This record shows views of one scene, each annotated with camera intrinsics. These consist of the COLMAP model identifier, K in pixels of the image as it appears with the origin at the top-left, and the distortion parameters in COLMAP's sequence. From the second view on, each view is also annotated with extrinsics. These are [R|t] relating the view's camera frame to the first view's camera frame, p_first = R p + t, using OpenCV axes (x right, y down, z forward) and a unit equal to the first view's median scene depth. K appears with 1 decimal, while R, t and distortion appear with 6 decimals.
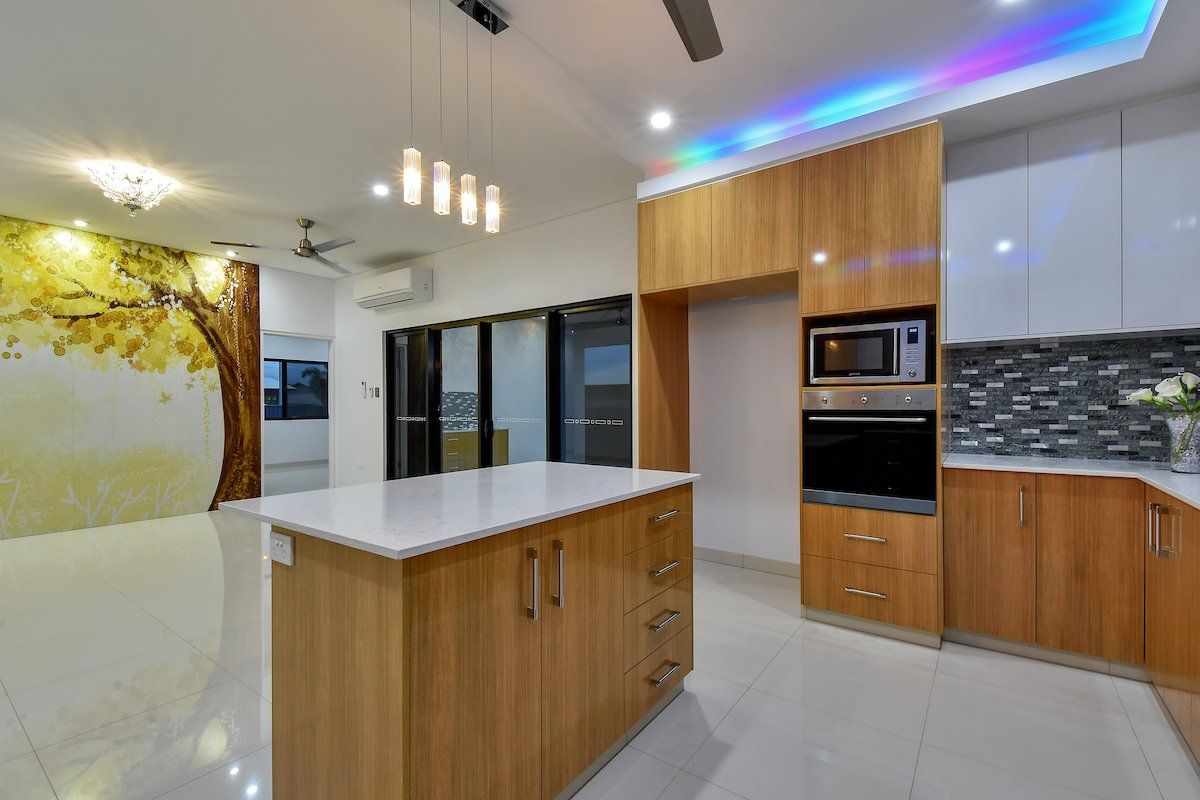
lens RADIAL K [[519.3, 0, 593.2], [0, 519.3, 399.0], [0, 0, 1]] dist [0.034729, -0.018237]
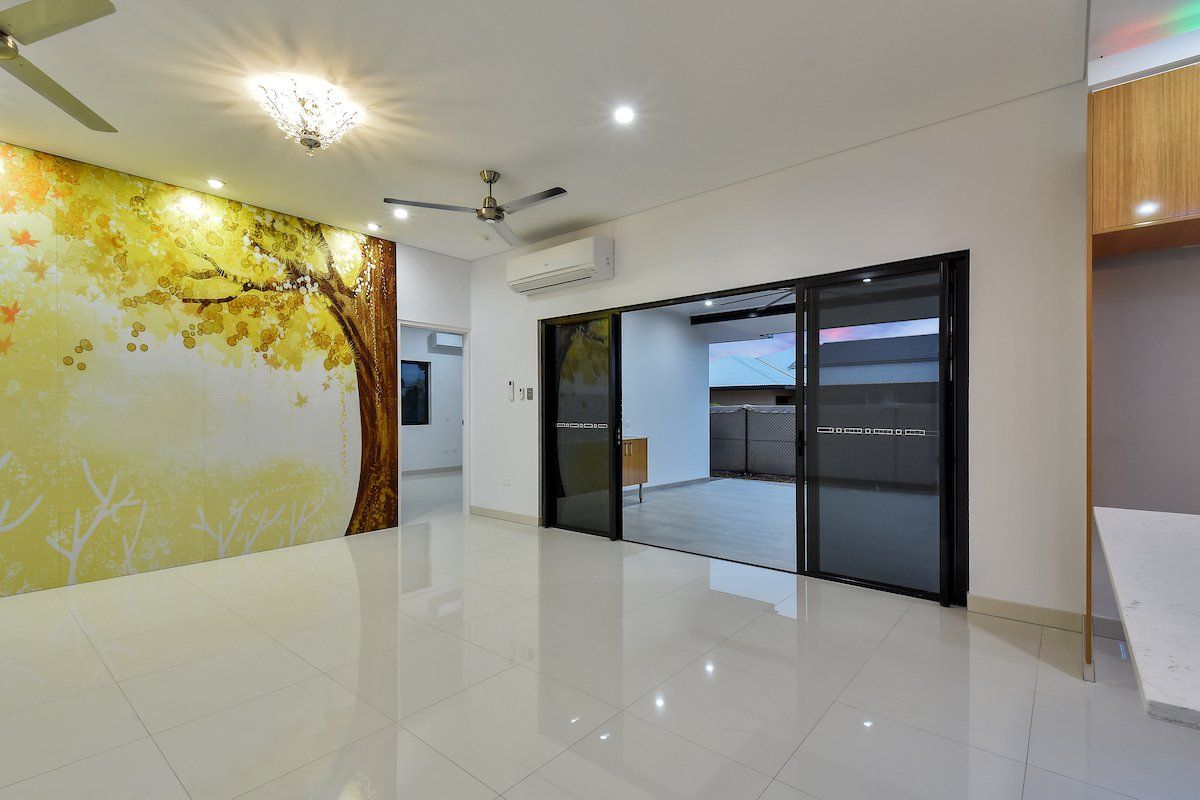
lens RADIAL K [[540.0, 0, 603.8], [0, 540.0, 405.3], [0, 0, 1]] dist [0.041568, -0.025566]
pose [[0.997982, -0.001018, -0.063485, -0.289945], [0.001126, 0.999998, 0.001667, 0.005011], [0.063483, -0.001735, 0.997981, 0.177252]]
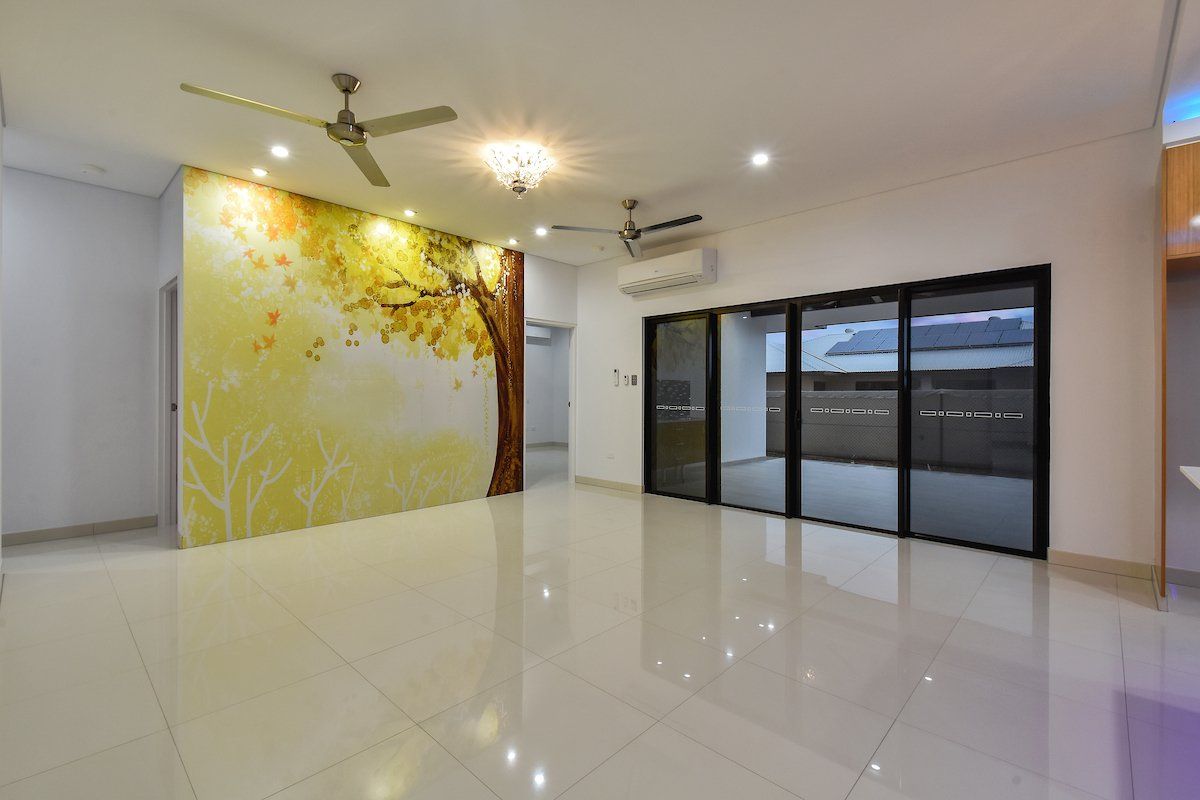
lens RADIAL K [[516.9, 0, 599.2], [0, 516.9, 388.3], [0, 0, 1]] dist [0.035476, -0.018527]
pose [[0.992052, 0.004387, -0.125750, -0.427553], [-0.004486, 0.999990, -0.000503, 0.003822], [0.125747, 0.001063, 0.992062, 0.042375]]
